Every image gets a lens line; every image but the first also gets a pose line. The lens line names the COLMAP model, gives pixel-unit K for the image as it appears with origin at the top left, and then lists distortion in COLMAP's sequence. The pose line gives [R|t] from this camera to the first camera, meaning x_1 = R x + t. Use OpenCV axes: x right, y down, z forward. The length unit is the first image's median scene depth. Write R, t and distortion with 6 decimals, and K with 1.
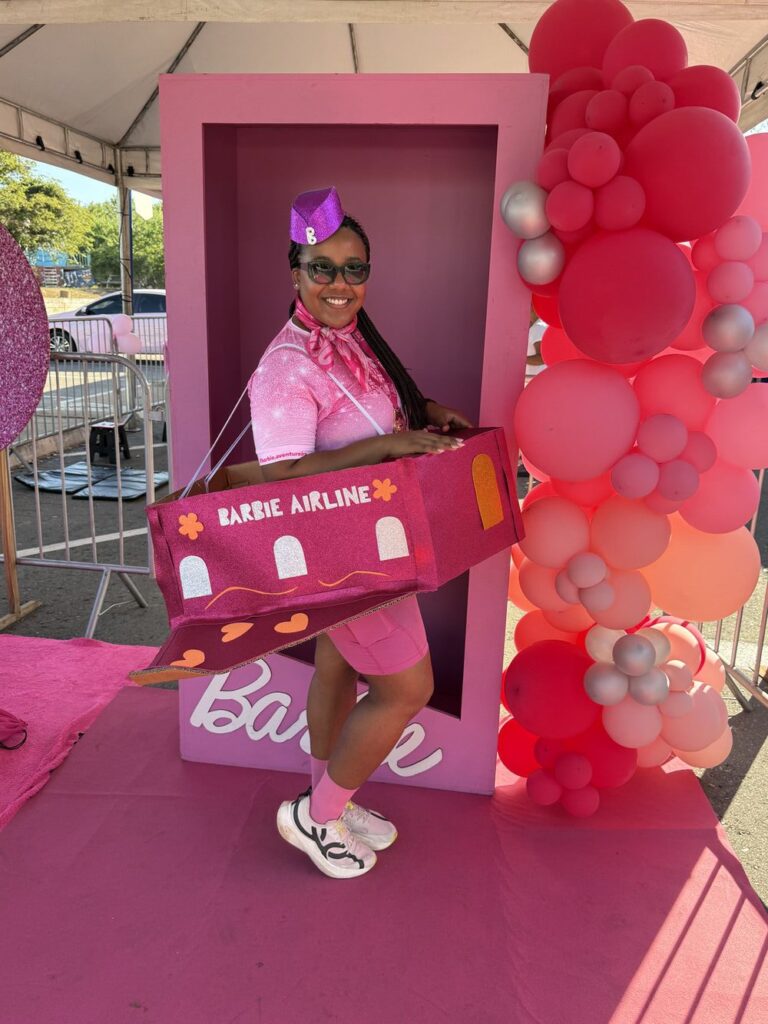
lens RADIAL K [[798.0, 0, 384.9], [0, 798.0, 515.5], [0, 0, 1]] dist [0.021227, -0.038458]
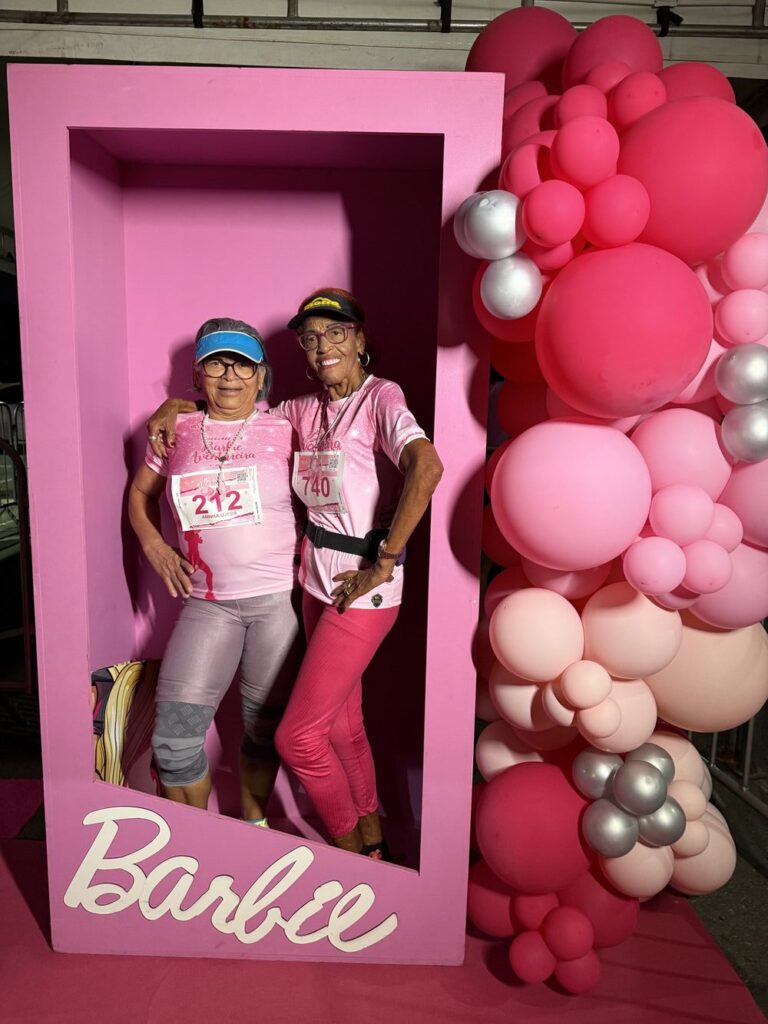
lens RADIAL K [[730.2, 0, 383.1], [0, 730.2, 516.3], [0, 0, 1]] dist [-0.013887, 0.004974]
pose [[0.991573, -0.030955, 0.125795, -0.019043], [0.042809, 0.994778, -0.092646, -0.028935], [-0.122271, 0.097250, 0.987721, 0.250118]]
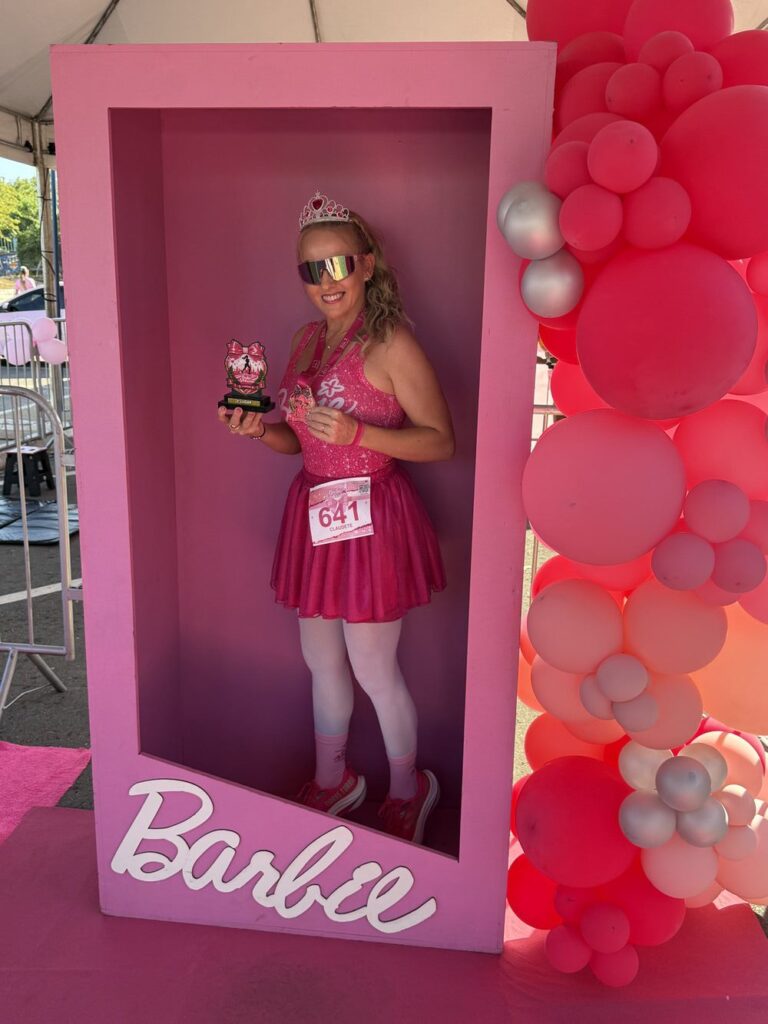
lens RADIAL K [[914.2, 0, 384.6], [0, 914.2, 514.2], [0, 0, 1]] dist [-0.002543, -0.019015]
pose [[0.999504, -0.019483, 0.024752, 0.006990], [0.019858, 0.999690, -0.014997, -0.067234], [-0.024452, 0.015482, 0.999581, 0.102721]]
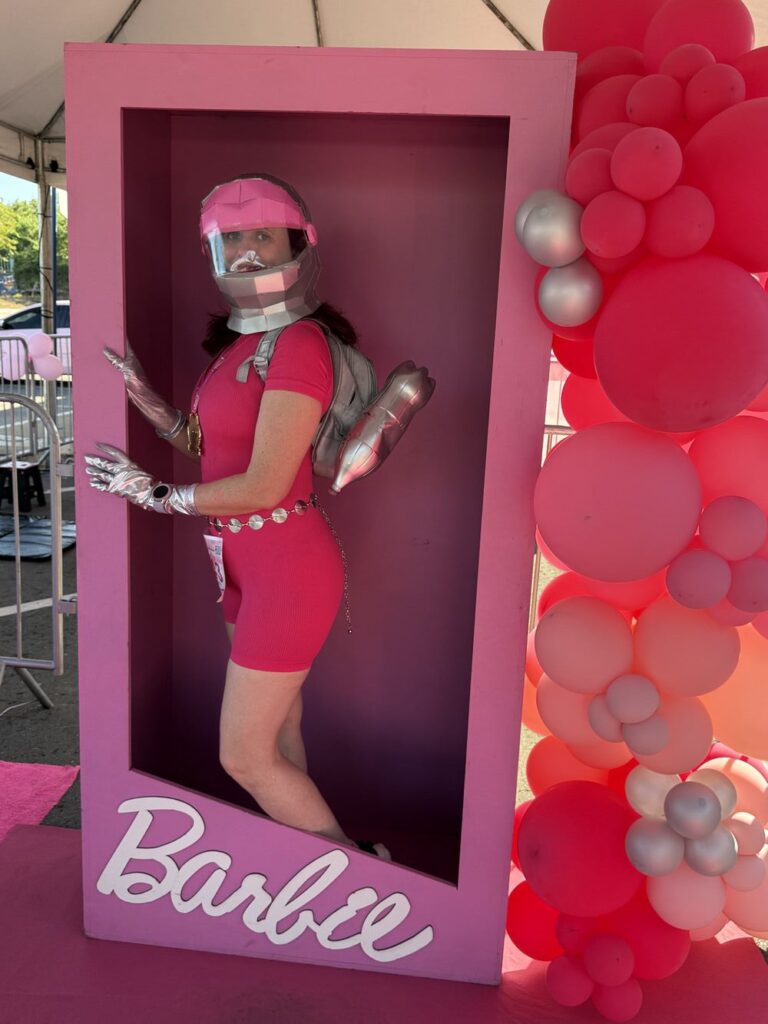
lens RADIAL K [[914.2, 0, 382.6], [0, 914.2, 513.6], [0, 0, 1]] dist [-0.002543, -0.019015]
pose [[0.999366, 0.004111, 0.035354, -0.007204], [-0.002451, 0.998899, -0.046858, -0.054024], [-0.035508, 0.046742, 0.998276, 0.120654]]
